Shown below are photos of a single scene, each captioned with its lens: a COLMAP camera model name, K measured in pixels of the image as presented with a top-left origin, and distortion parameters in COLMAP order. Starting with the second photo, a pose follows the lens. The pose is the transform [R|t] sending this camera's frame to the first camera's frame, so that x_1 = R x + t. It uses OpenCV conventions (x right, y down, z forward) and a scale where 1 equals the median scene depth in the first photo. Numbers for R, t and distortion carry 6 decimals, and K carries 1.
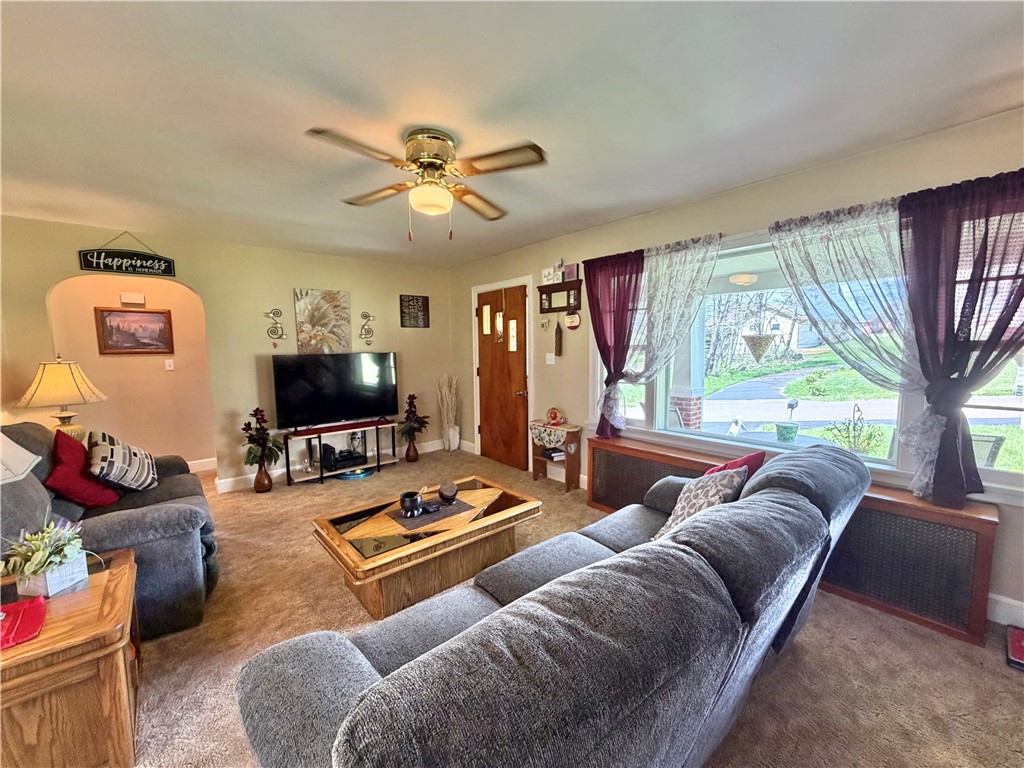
lens RADIAL K [[407.1, 0, 512.0], [0, 407.1, 384.0], [0, 0, 1]] dist [-0.000454, -0.000022]
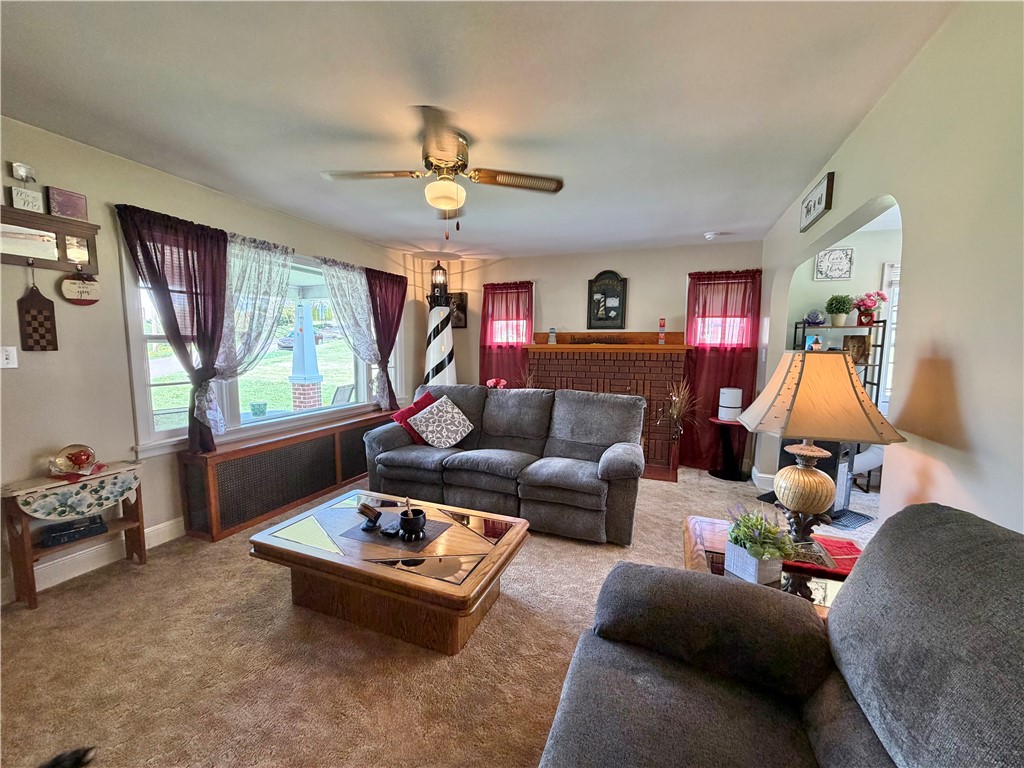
lens RADIAL K [[407.1, 0, 512.0], [0, 407.1, 384.0], [0, 0, 1]] dist [-0.000454, -0.000022]
pose [[-0.446046, -0.082747, 0.891177, -0.726645], [0.063834, 0.990240, 0.123895, -0.060603], [-0.892731, 0.112150, -0.436411, 0.791845]]
